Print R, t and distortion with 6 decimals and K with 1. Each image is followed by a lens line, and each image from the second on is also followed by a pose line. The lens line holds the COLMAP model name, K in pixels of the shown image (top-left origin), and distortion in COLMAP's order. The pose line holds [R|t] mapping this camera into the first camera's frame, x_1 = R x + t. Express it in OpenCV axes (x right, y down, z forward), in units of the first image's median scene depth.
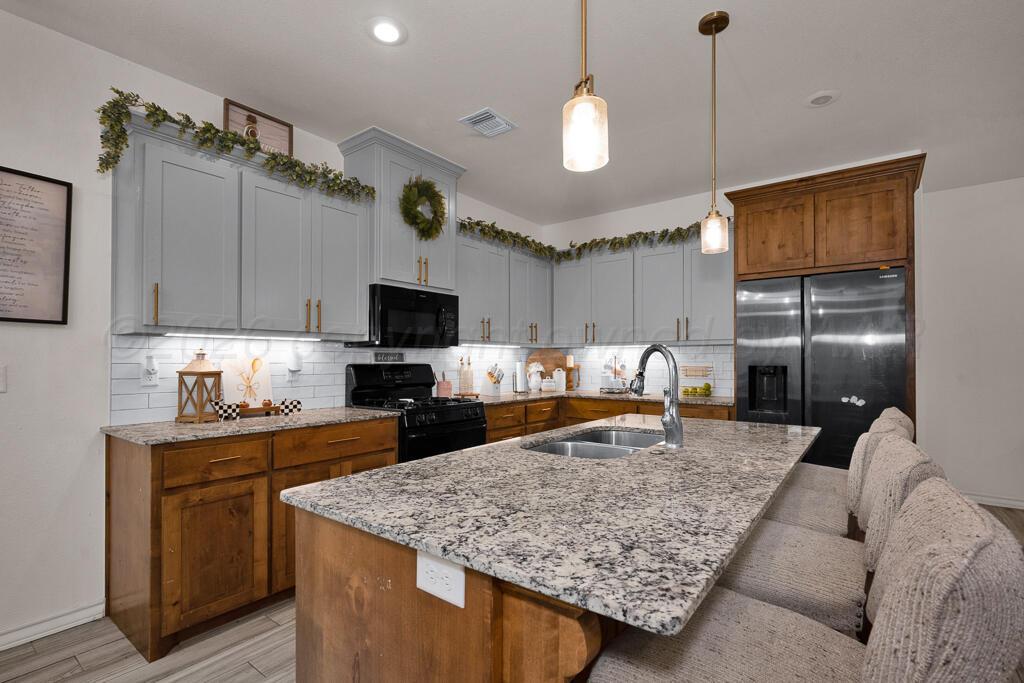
lens RADIAL K [[465.3, 0, 512.7], [0, 465.3, 354.3], [0, 0, 1]] dist [0.000072, -0.000103]
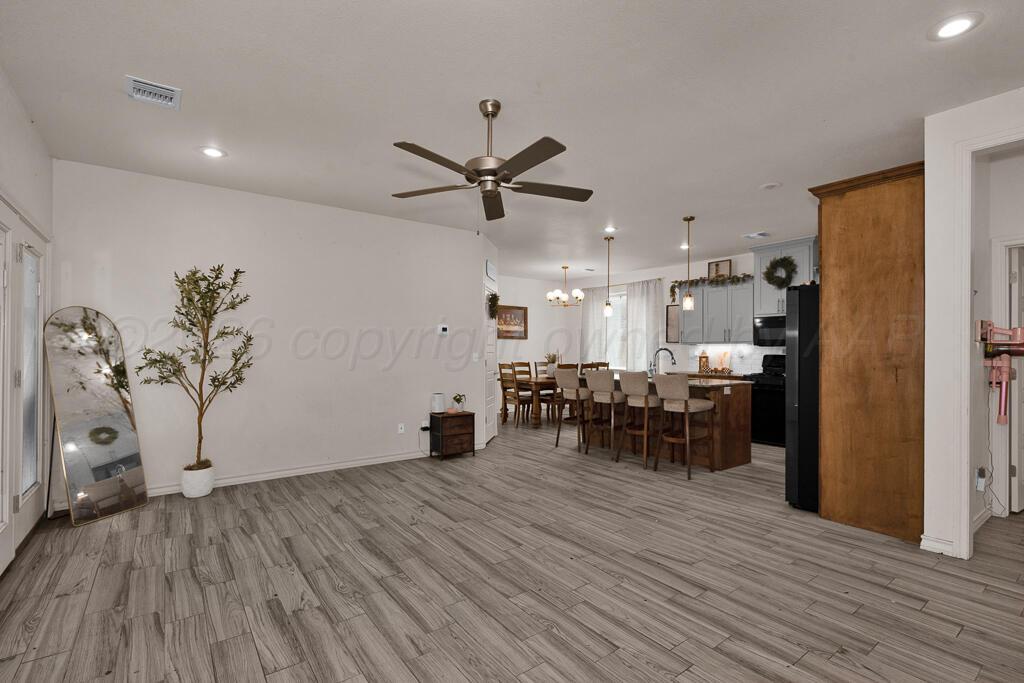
lens RADIAL K [[465.3, 0, 519.1], [0, 465.3, 349.2], [0, 0, 1]] dist [0.000072, -0.000103]
pose [[-0.261139, -0.005240, -0.965287, 2.624103], [0.007587, 0.999943, -0.007481, 0.004926], [0.965271, -0.009277, -0.261084, 0.642546]]
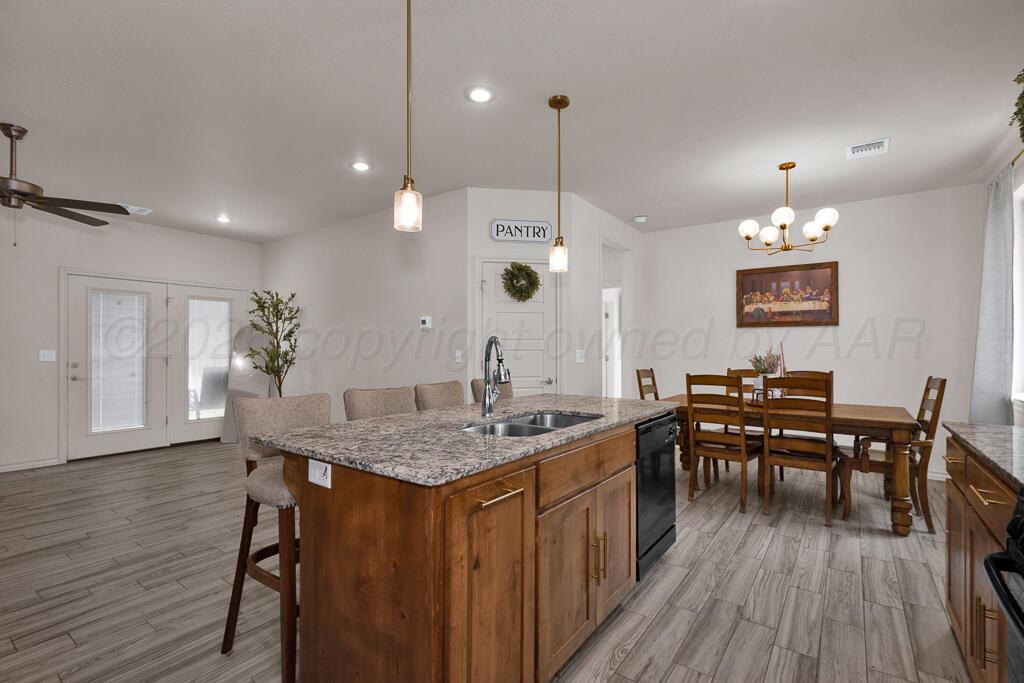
lens RADIAL K [[465.3, 0, 519.9], [0, 465.3, 346.3], [0, 0, 1]] dist [0.000072, -0.000103]
pose [[-0.999040, -0.002716, -0.043722, 0.211781], [-0.001986, 0.999858, -0.016721, 0.017520], [0.043761, -0.016619, -0.998904, 1.612091]]
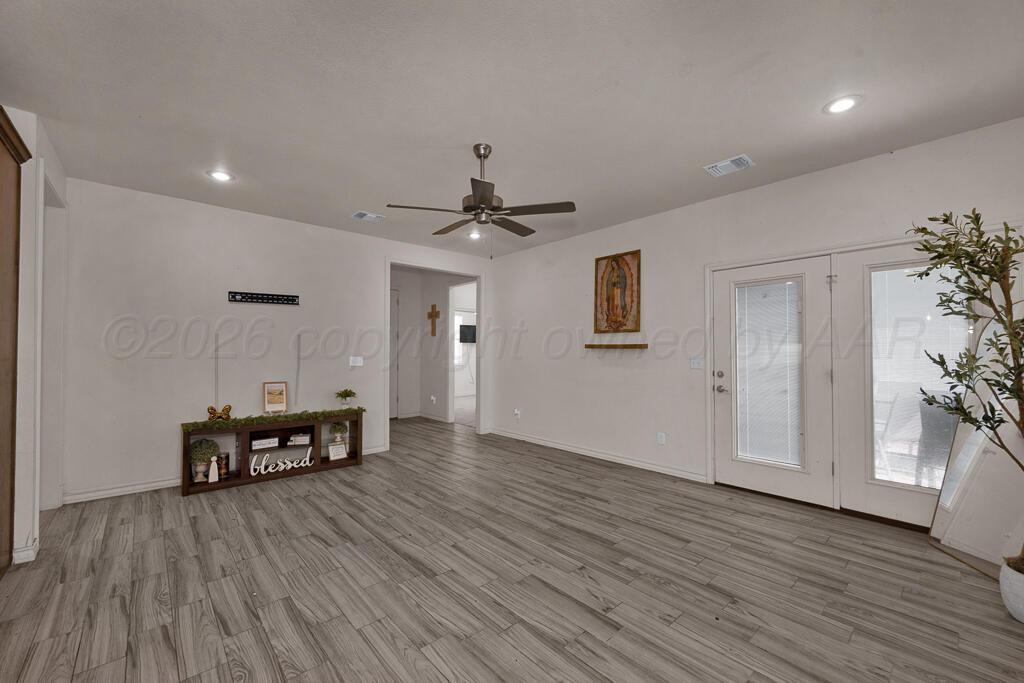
lens RADIAL K [[405.8, 0, 511.4], [0, 405.8, 344.0], [0, 0, 1]] dist [-0.007653, -0.000187]
pose [[0.181285, 0.019547, 0.983236, 0.410652], [-0.009483, 0.999791, -0.018127, -0.010010], [-0.983385, -0.006038, 0.181432, -0.018807]]
